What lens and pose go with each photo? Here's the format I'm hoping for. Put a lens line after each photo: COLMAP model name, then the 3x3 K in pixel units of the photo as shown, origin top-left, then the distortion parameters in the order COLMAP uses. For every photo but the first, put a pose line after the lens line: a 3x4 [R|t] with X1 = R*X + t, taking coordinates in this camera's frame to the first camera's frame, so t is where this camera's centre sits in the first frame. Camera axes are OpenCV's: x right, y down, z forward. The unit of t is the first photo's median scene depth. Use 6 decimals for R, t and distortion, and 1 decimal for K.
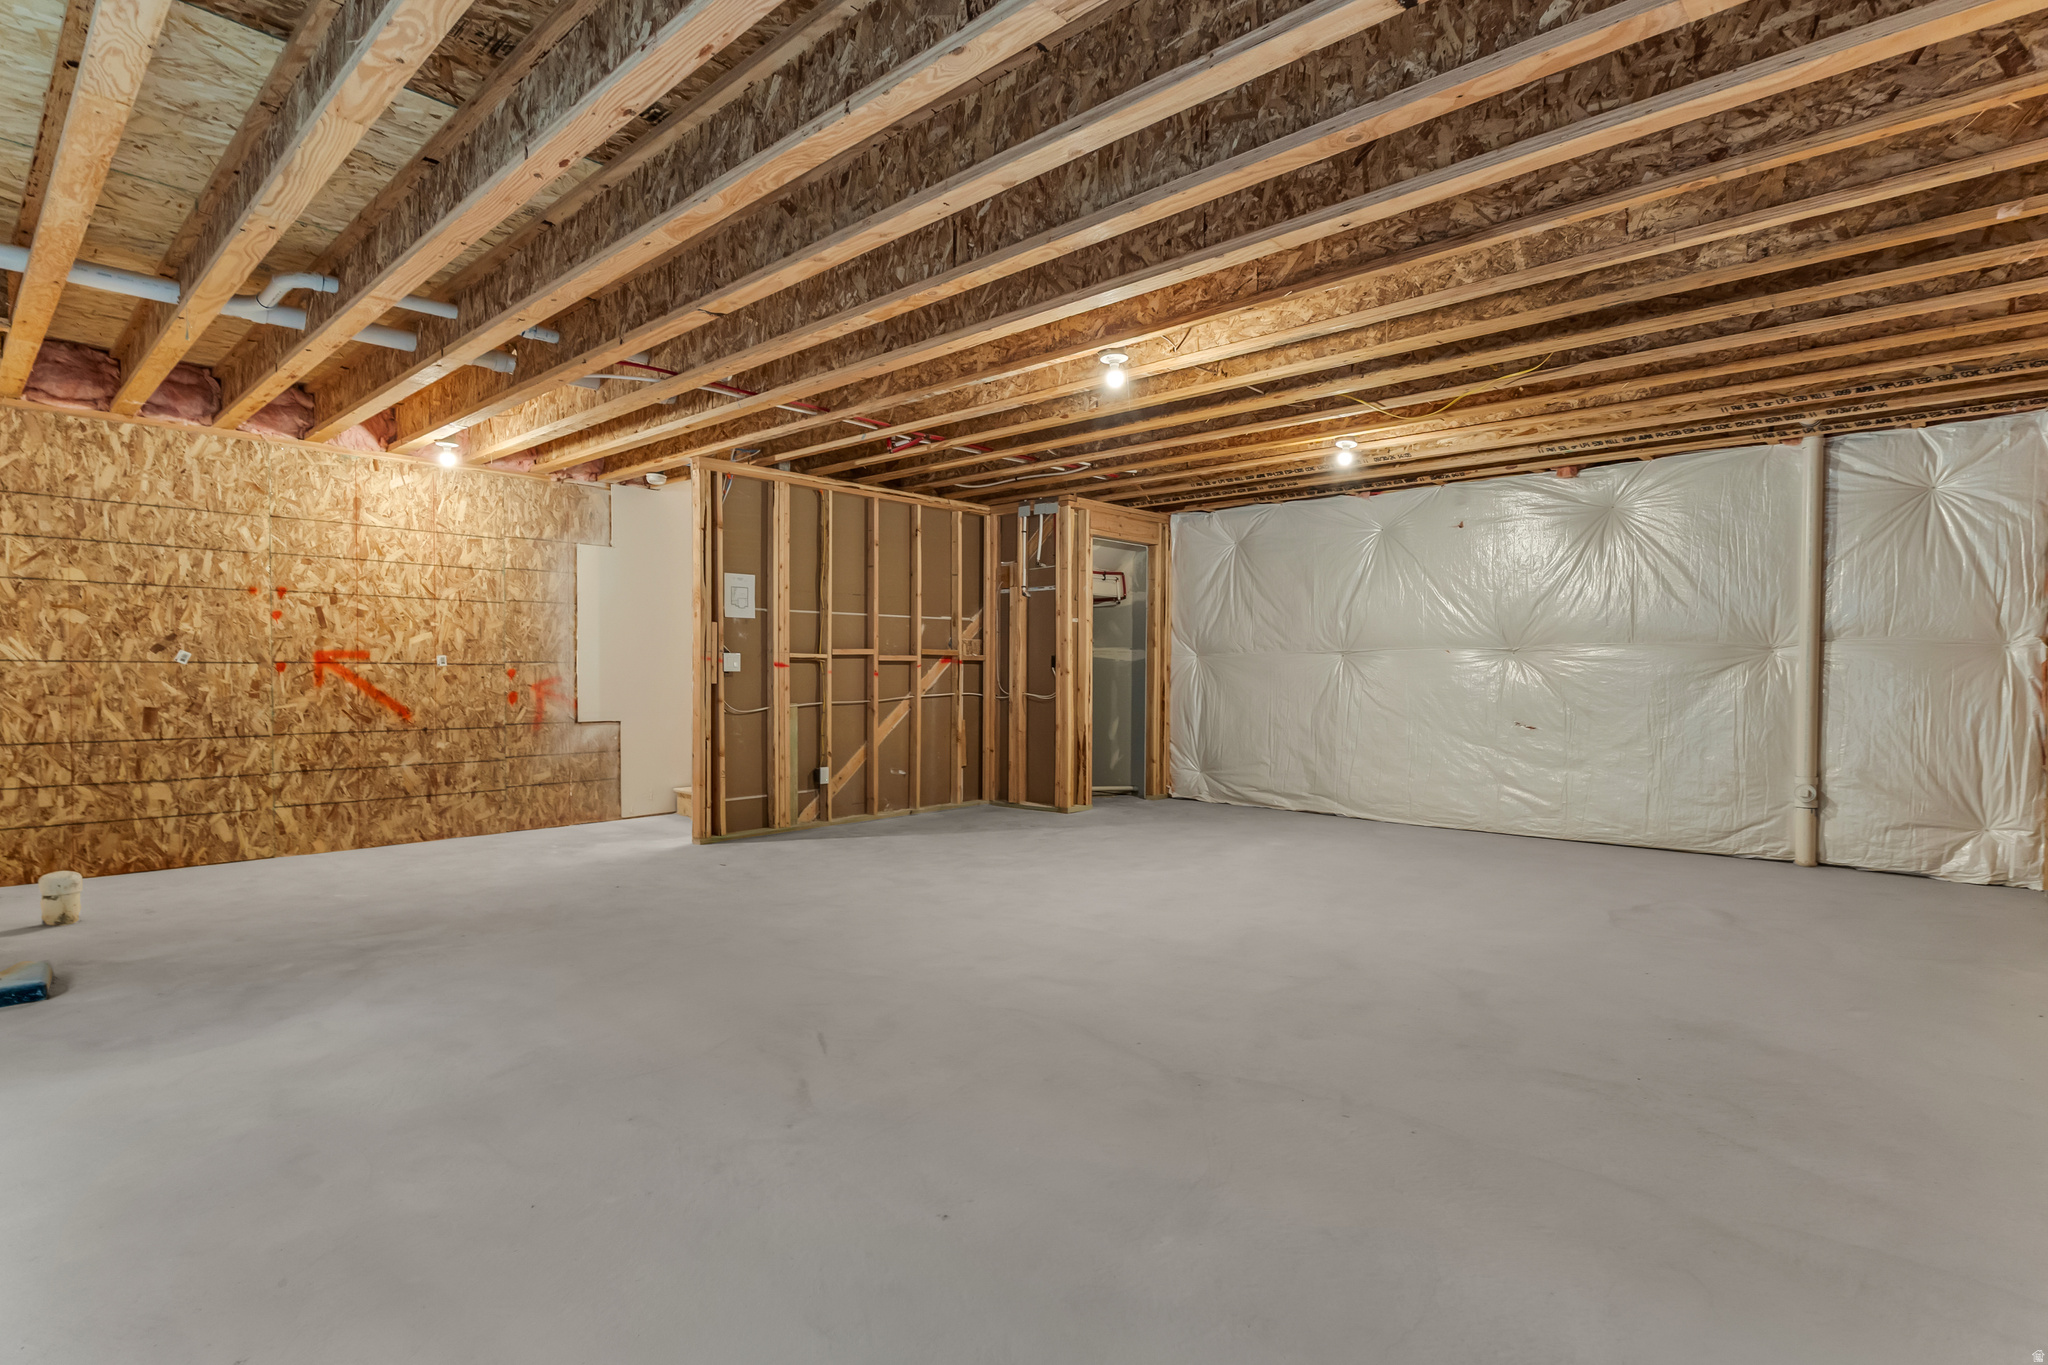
lens RADIAL K [[990.7, 0, 1031.3], [0, 990.7, 664.6], [0, 0, 1]] dist [0.001087, -0.000579]
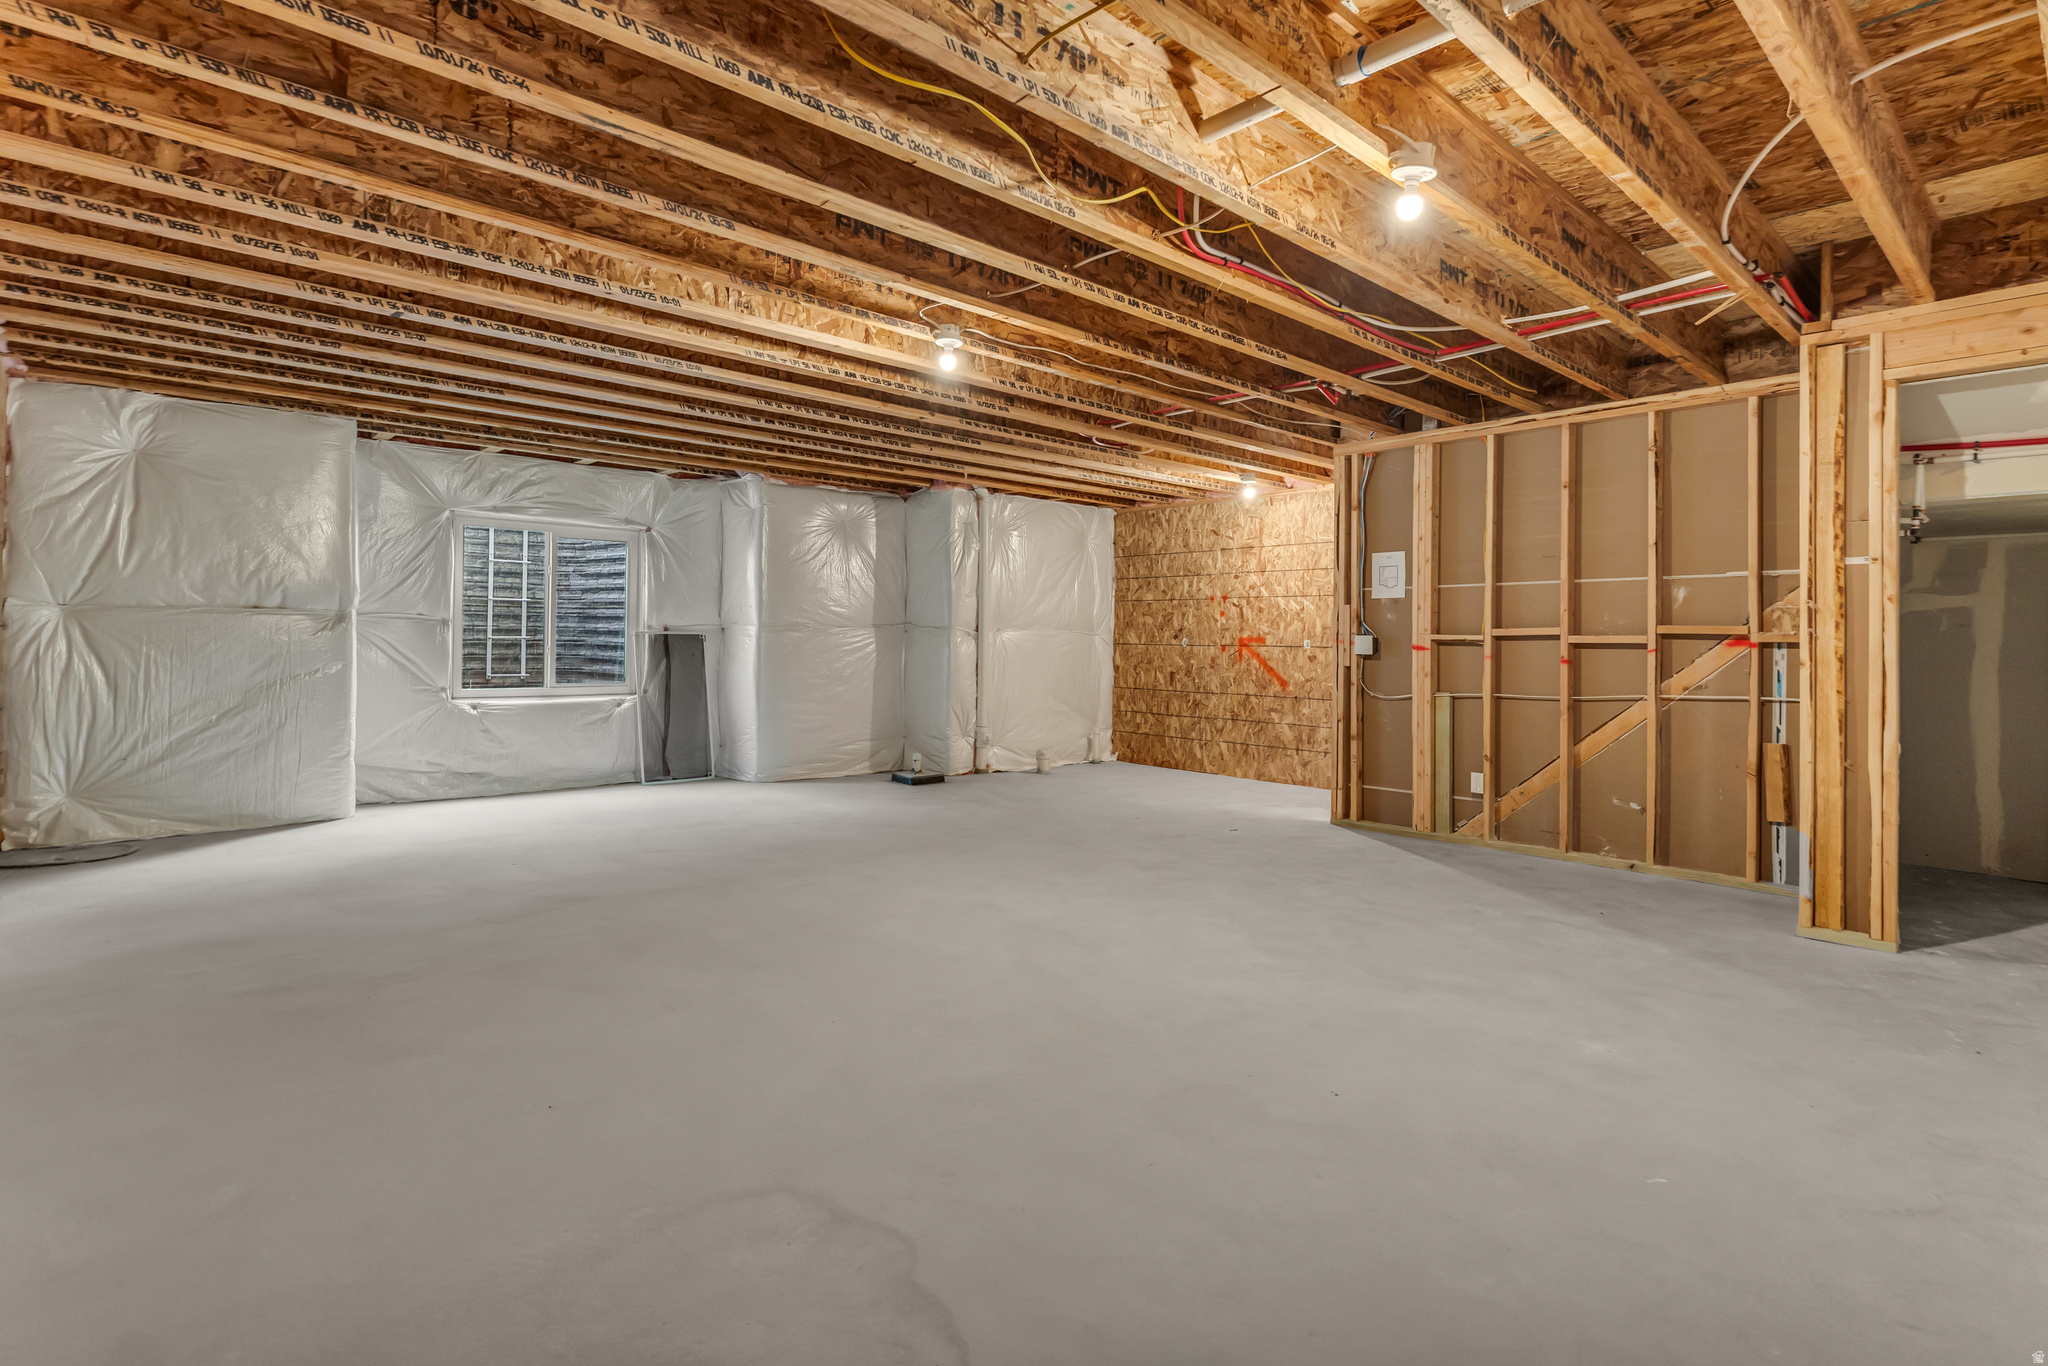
lens RADIAL K [[990.7, 0, 1031.3], [0, 990.7, 665.1], [0, 0, 1]] dist [0.001087, -0.000579]
pose [[-0.085208, 0.016560, -0.996226, 0.714728], [-0.008490, 0.999813, 0.017346, 0.003476], [0.996327, 0.009936, -0.085051, 0.781885]]
